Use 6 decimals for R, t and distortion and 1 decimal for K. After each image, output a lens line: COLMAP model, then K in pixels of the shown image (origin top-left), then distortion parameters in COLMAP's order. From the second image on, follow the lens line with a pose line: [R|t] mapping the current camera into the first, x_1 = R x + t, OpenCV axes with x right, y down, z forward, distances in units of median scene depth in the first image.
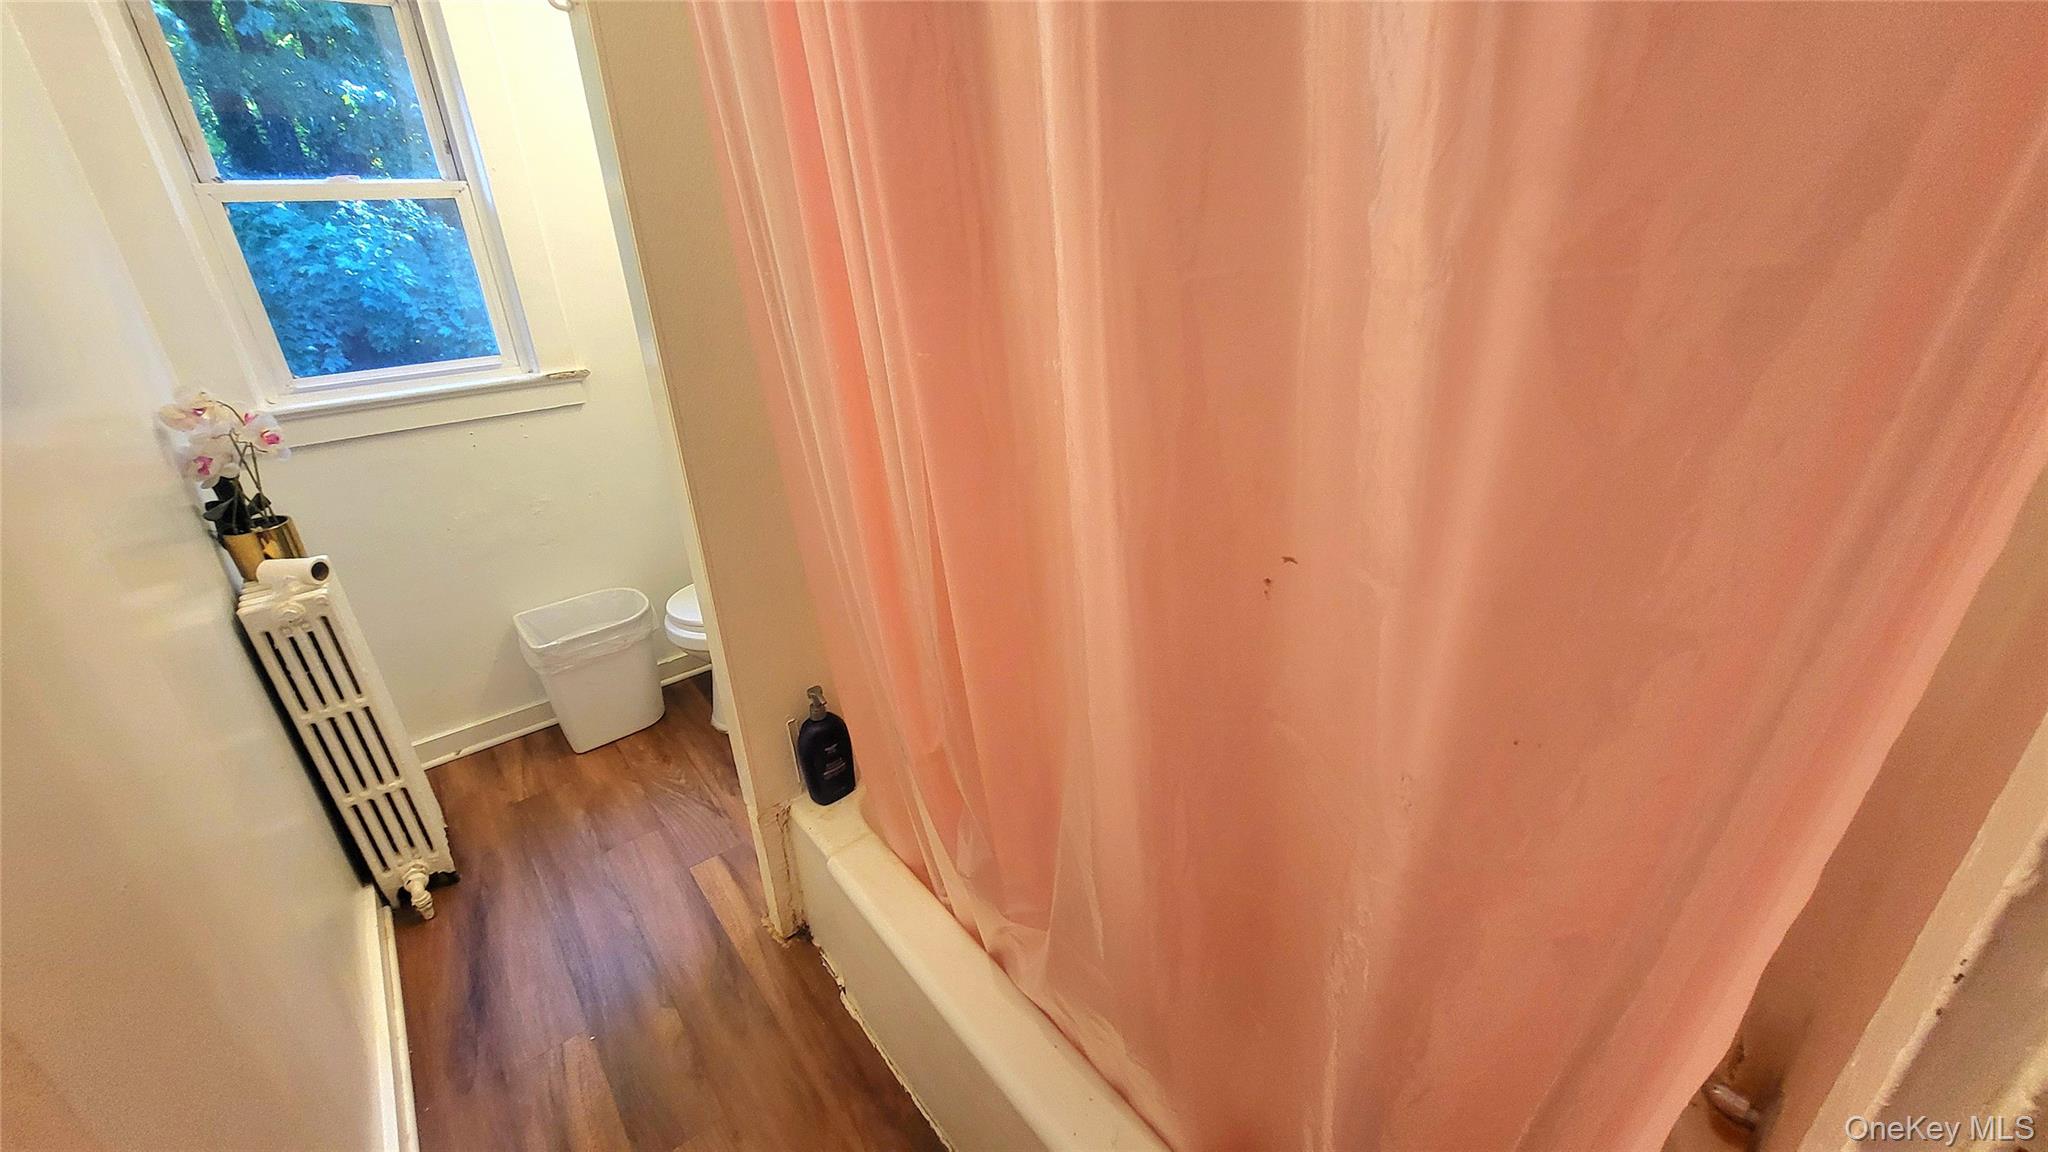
lens RADIAL K [[810.1, 0, 1029.5], [0, 810.1, 583.5], [0, 0, 1]] dist [0.002716, -0.001232]
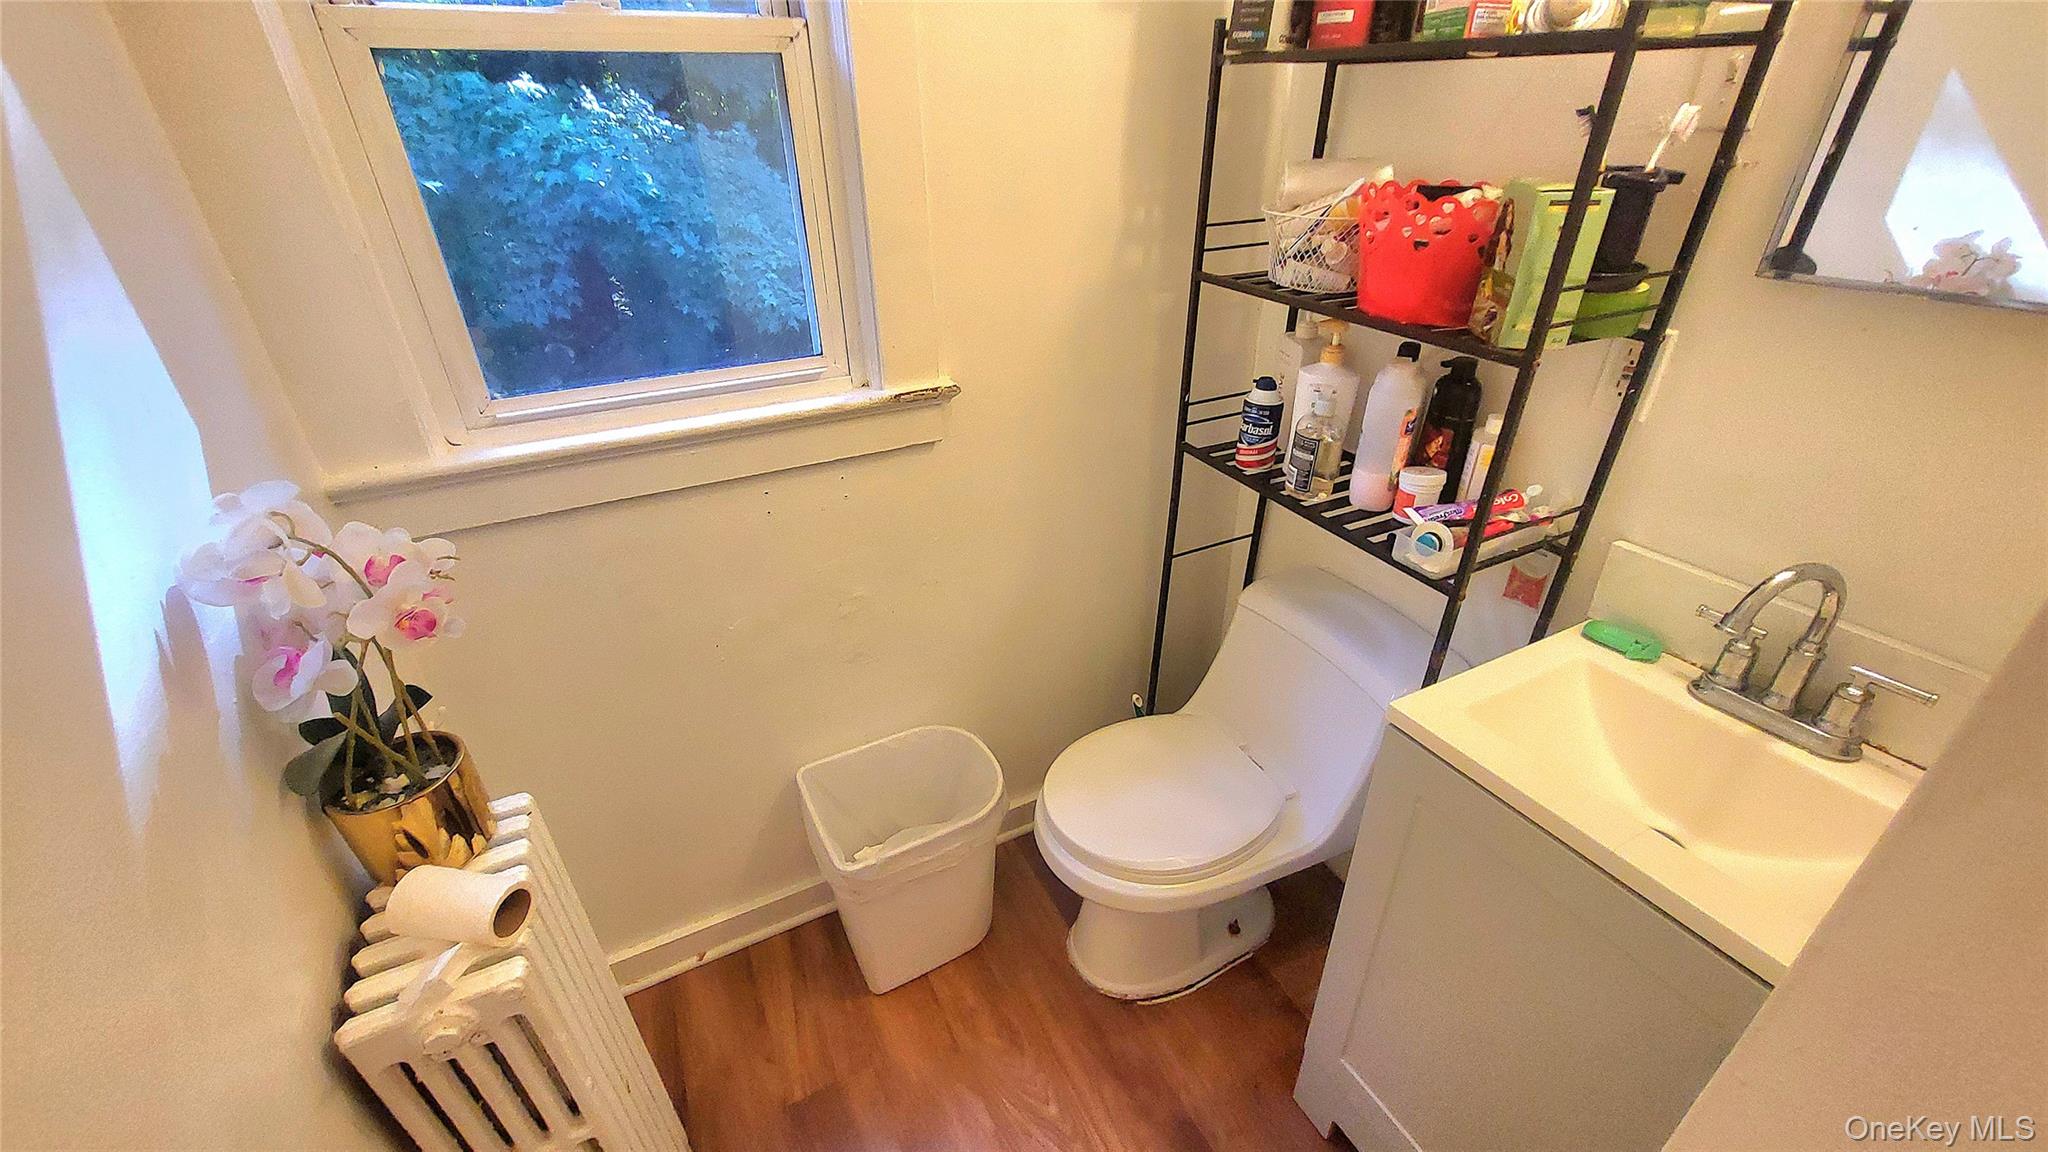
lens RADIAL K [[810.1, 0, 1020.6], [0, 810.1, 578.8], [0, 0, 1]] dist [0.002716, -0.001232]
pose [[0.977751, 0.113346, -0.176509, -0.388716], [-0.097425, 0.990561, 0.096417, -0.189207], [0.185771, -0.077075, 0.979565, 0.449742]]
